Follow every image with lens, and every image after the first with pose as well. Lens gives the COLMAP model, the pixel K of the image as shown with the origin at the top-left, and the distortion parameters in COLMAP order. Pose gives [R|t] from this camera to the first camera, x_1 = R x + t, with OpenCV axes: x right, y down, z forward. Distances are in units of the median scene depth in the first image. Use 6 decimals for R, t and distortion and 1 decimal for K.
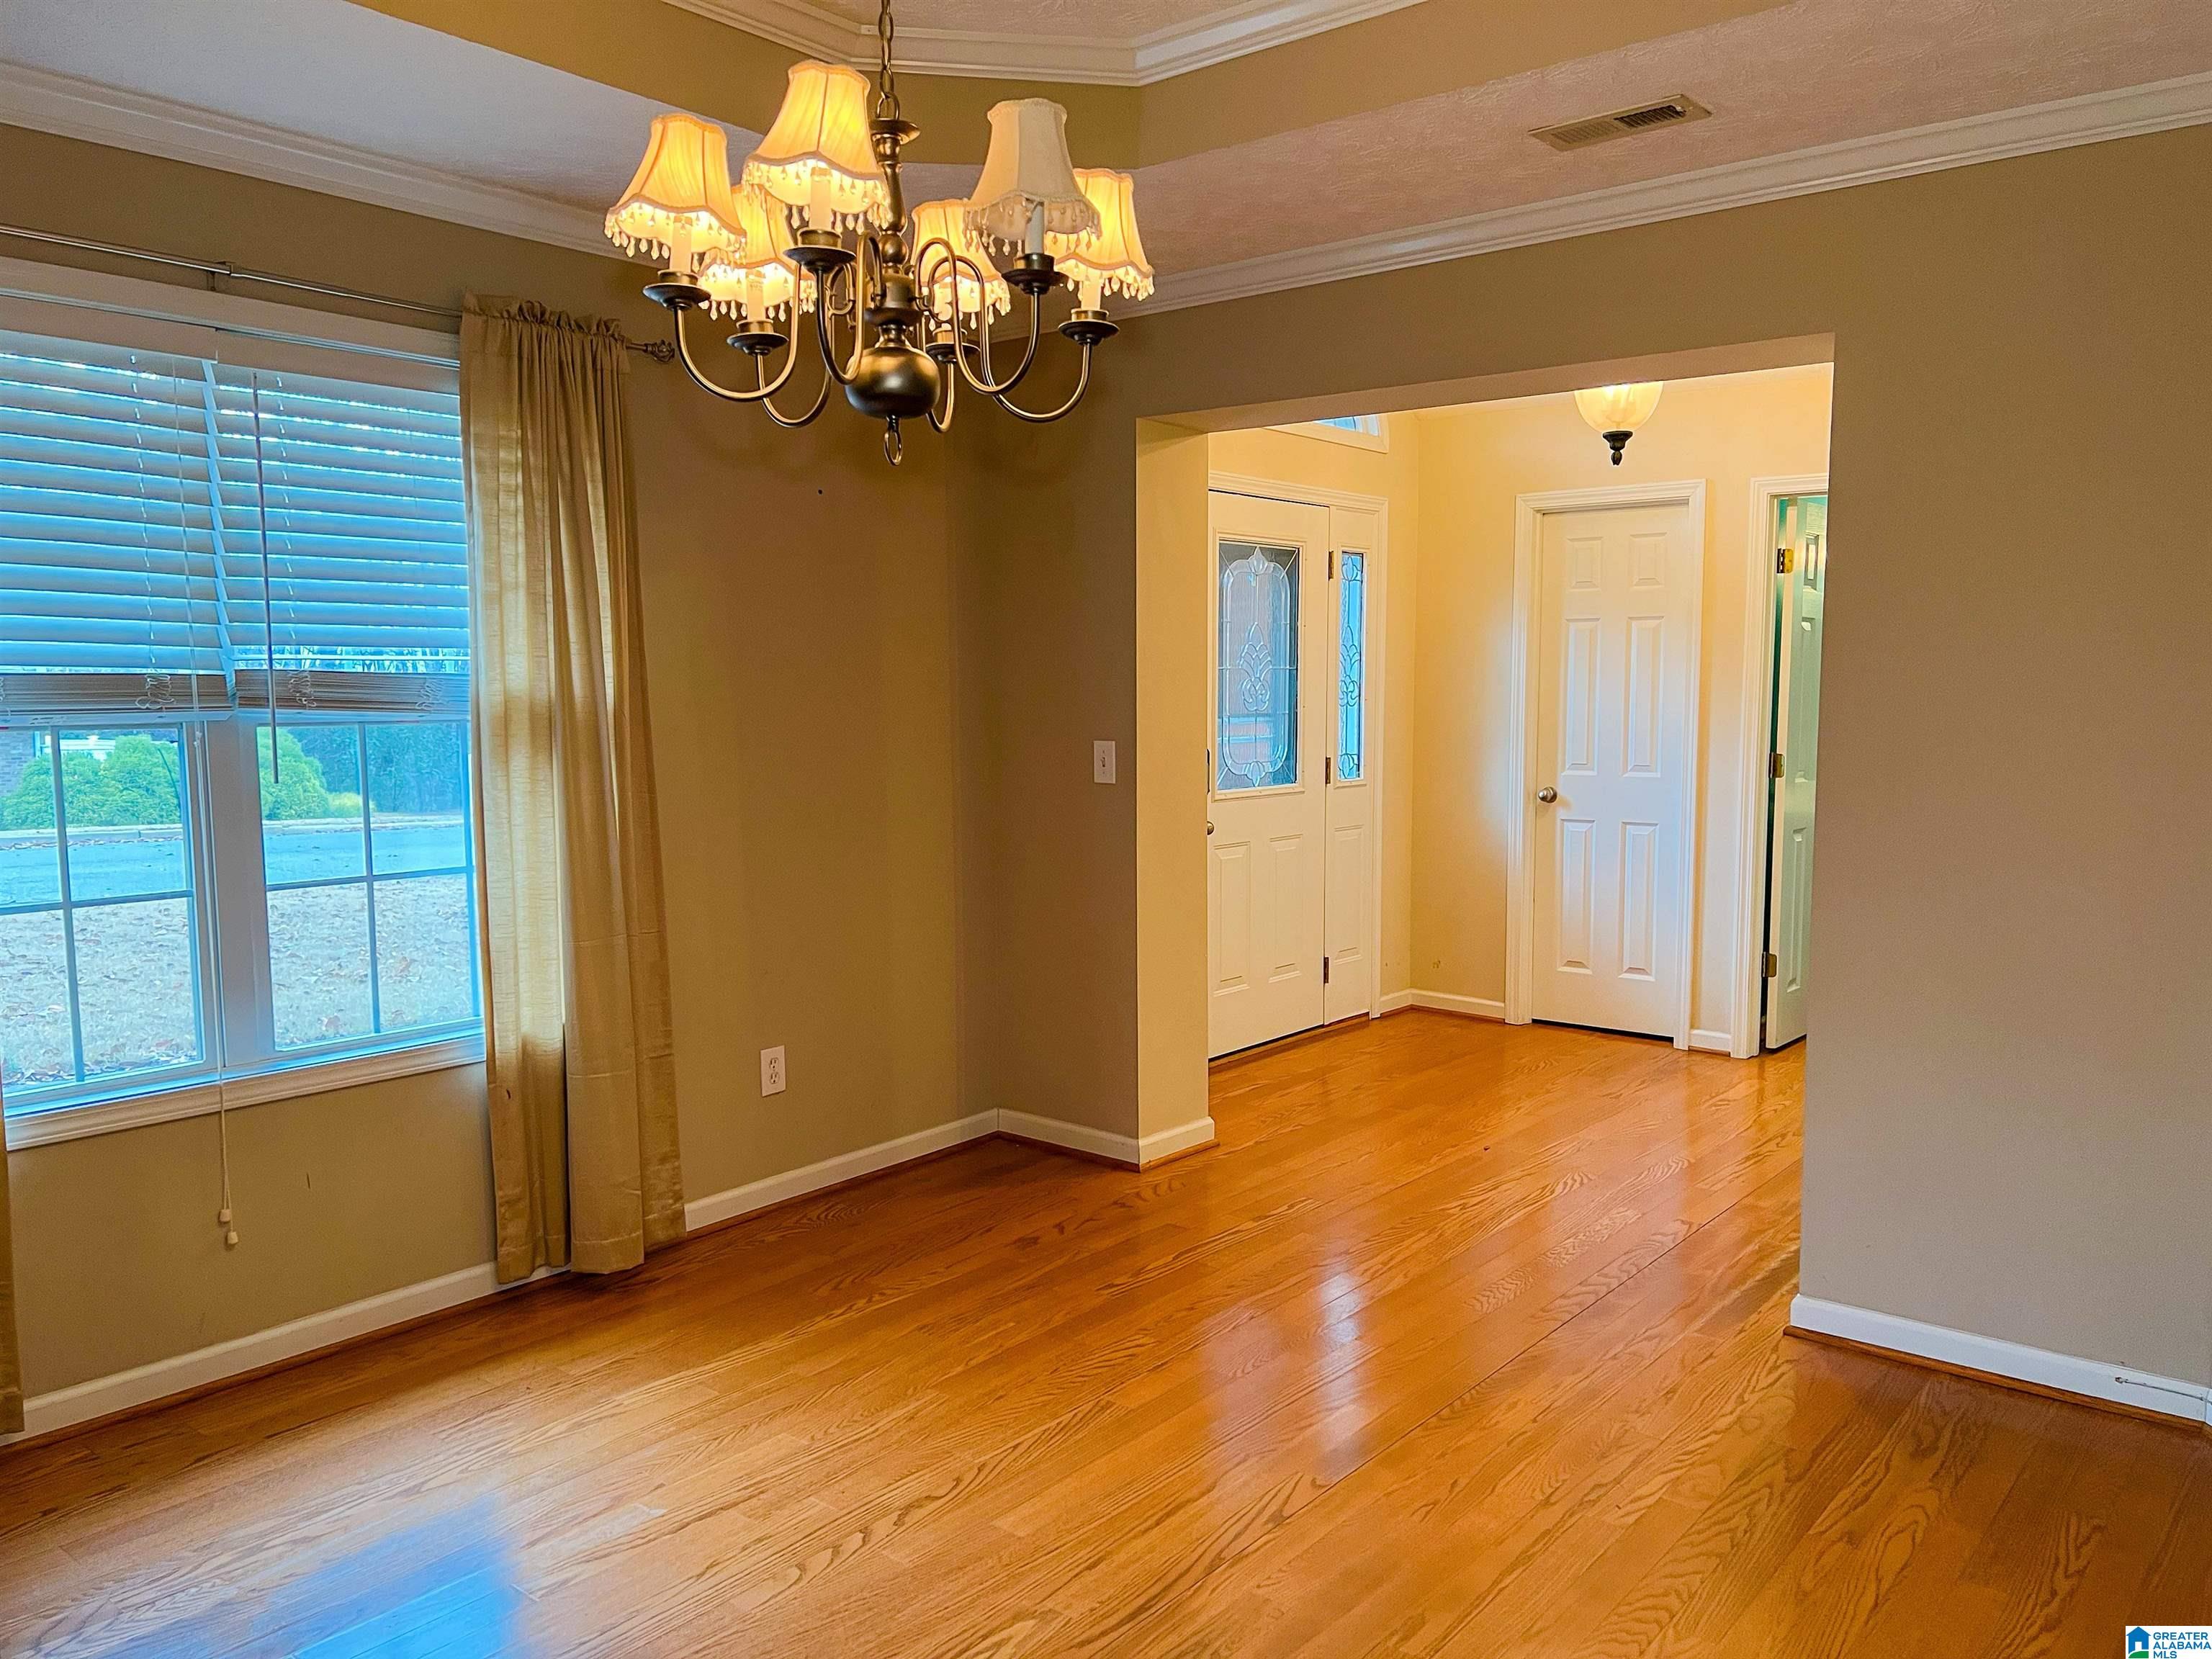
lens RADIAL K [[1649.8, 0, 1101.6], [0, 1649.8, 825.0], [0, 0, 1]] dist [0.047727, -0.058572]
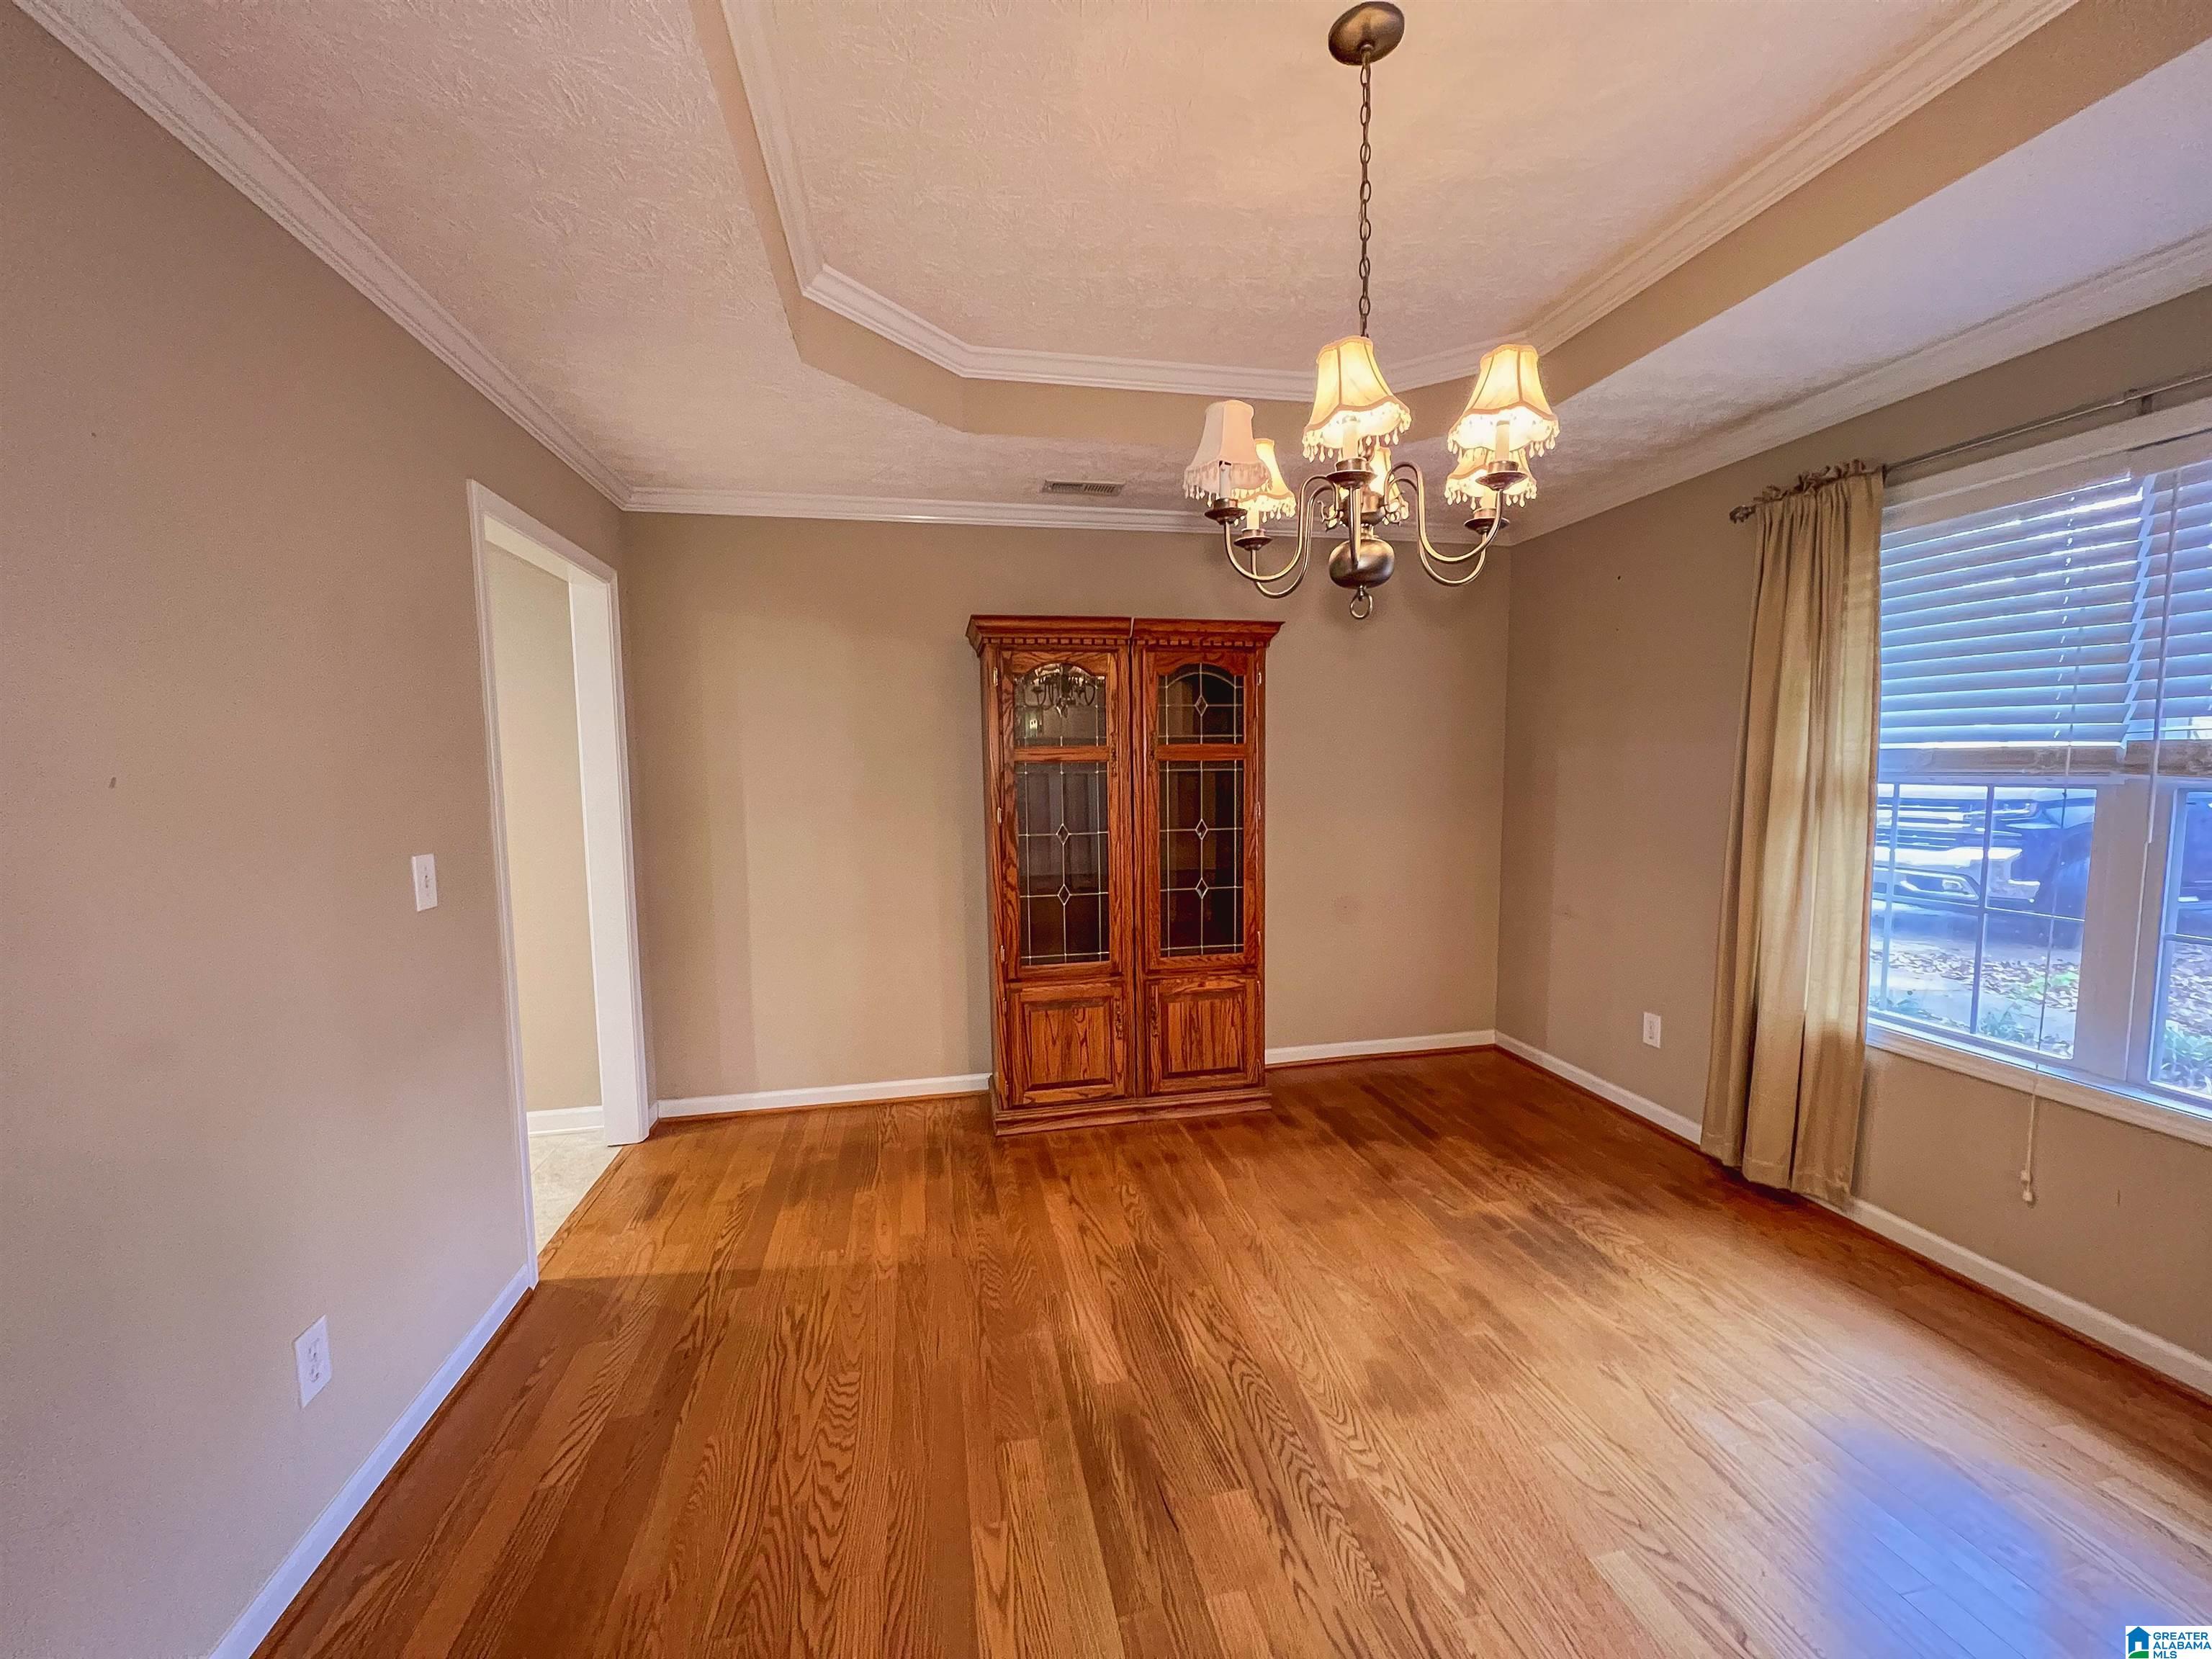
lens RADIAL K [[889.5, 0, 1109.0], [0, 889.5, 835.6], [0, 0, 1]] dist [-0.000702, -0.000009]
pose [[-0.629838, 0.085170, -0.772043, 0.419586], [-0.045072, 0.988287, 0.145796, -0.089249], [0.775418, 0.126625, -0.618622, 0.870933]]
